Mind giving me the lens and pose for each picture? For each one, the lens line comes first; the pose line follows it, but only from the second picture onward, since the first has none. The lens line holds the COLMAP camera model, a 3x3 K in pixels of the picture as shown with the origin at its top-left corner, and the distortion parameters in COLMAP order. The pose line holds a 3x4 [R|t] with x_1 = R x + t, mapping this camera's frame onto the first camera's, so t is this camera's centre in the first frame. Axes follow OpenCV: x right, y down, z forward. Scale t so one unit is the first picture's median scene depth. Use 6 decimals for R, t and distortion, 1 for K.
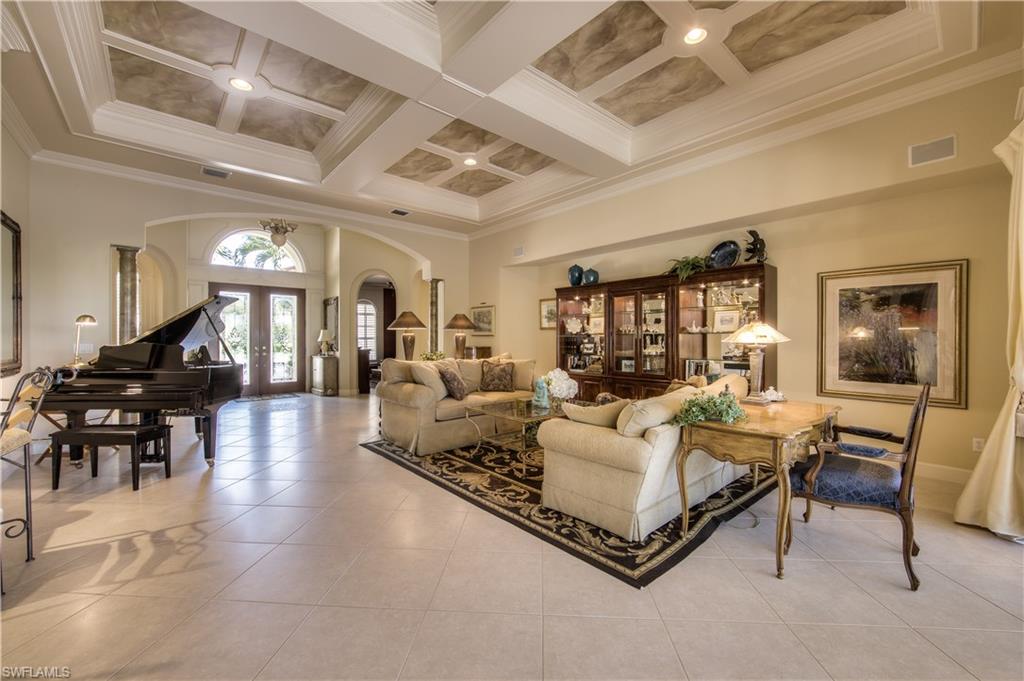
lens RADIAL K [[404.3, 0, 512.3], [0, 404.3, 339.3], [0, 0, 1]] dist [-0.006868, 0.000468]
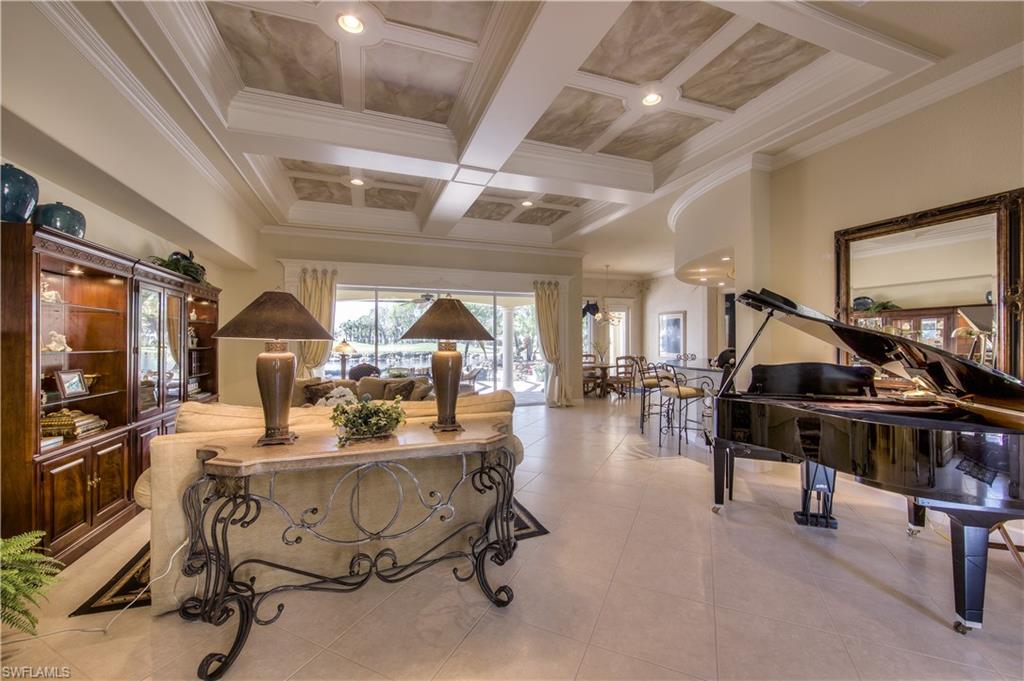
lens RADIAL K [[404.3, 0, 518.1], [0, 404.3, 338.1], [0, 0, 1]] dist [-0.006868, 0.000468]
pose [[-0.936281, 0.006870, 0.351184, -0.754292], [0.004402, 0.999960, -0.007824, -0.037776], [-0.351224, -0.005779, -0.936274, 2.174393]]
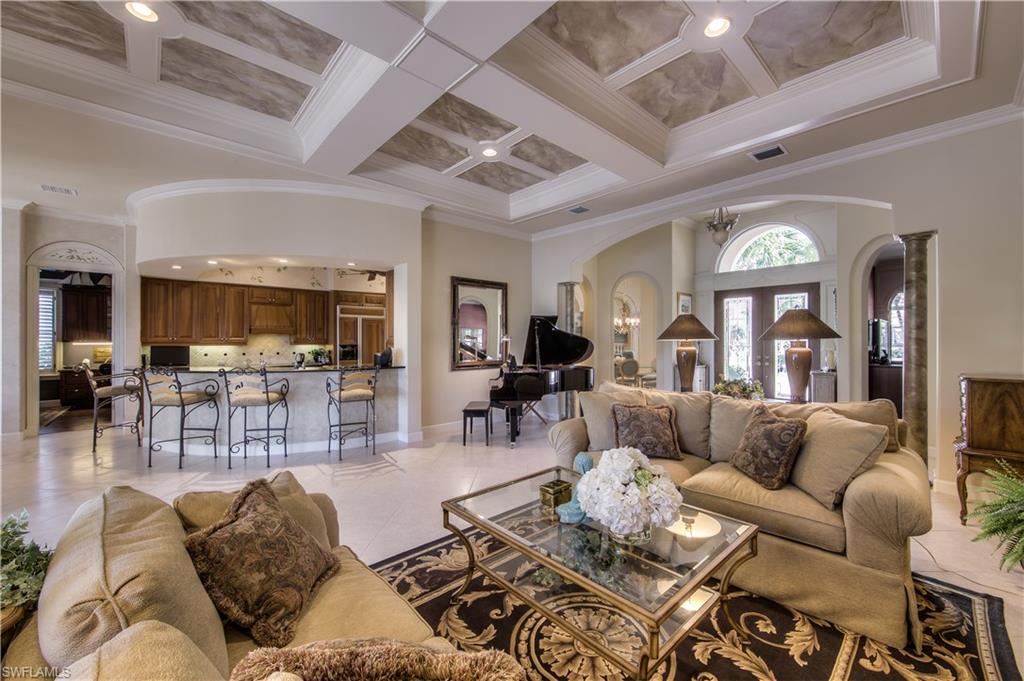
lens RADIAL K [[404.3, 0, 512.7], [0, 404.3, 338.7], [0, 0, 1]] dist [-0.006868, 0.000468]
pose [[0.022569, -0.001252, -0.999745, 0.644278], [-0.001491, 0.999998, -0.001286, -0.044428], [0.999744, 0.001519, 0.022567, 1.106697]]
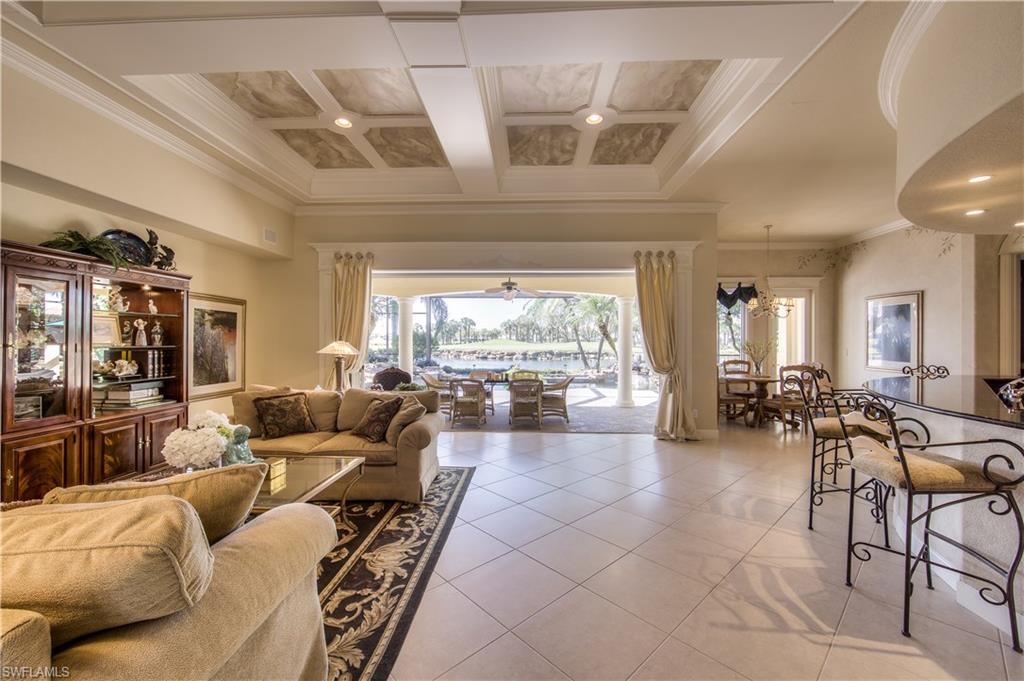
lens RADIAL K [[404.3, 0, 517.2], [0, 404.3, 339.1], [0, 0, 1]] dist [-0.006868, 0.000468]
pose [[-0.730495, 0.000926, 0.682918, -0.771476], [-0.001629, 0.999994, -0.003098, -0.038221], [-0.682916, -0.003376, -0.730489, 1.409514]]
